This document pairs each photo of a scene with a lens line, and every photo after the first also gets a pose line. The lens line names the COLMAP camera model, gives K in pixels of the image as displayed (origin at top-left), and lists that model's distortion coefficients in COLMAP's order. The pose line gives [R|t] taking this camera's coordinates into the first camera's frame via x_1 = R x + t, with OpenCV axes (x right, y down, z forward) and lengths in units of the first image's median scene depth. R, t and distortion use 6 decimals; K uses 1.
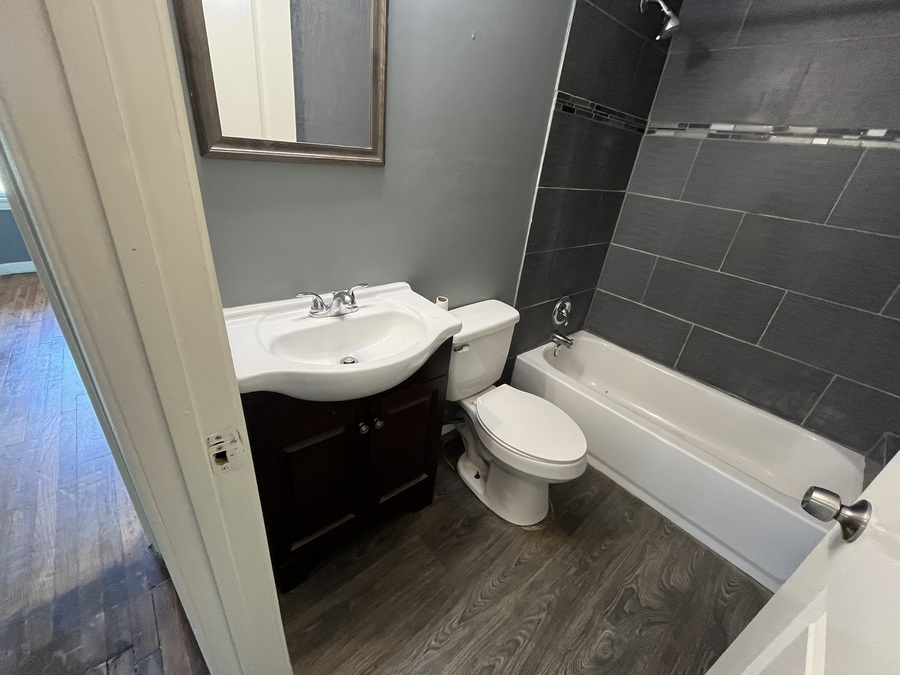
lens RADIAL K [[369.8, 0, 446.0], [0, 369.8, 336.4], [0, 0, 1]] dist [-0.003639, 0.000016]
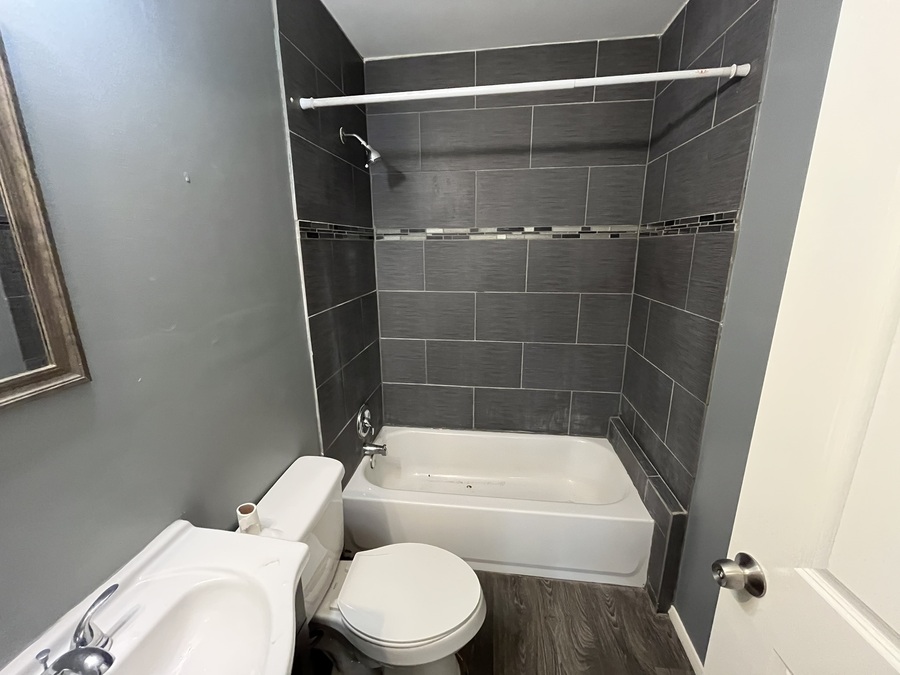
lens RADIAL K [[369.8, 0, 446.0], [0, 369.8, 336.4], [0, 0, 1]] dist [-0.003639, 0.000016]
pose [[0.738804, -0.273573, 0.615894, -0.057658], [0.381999, 0.922900, -0.048291, -0.179397], [-0.555198, 0.270948, 0.786347, 0.127767]]
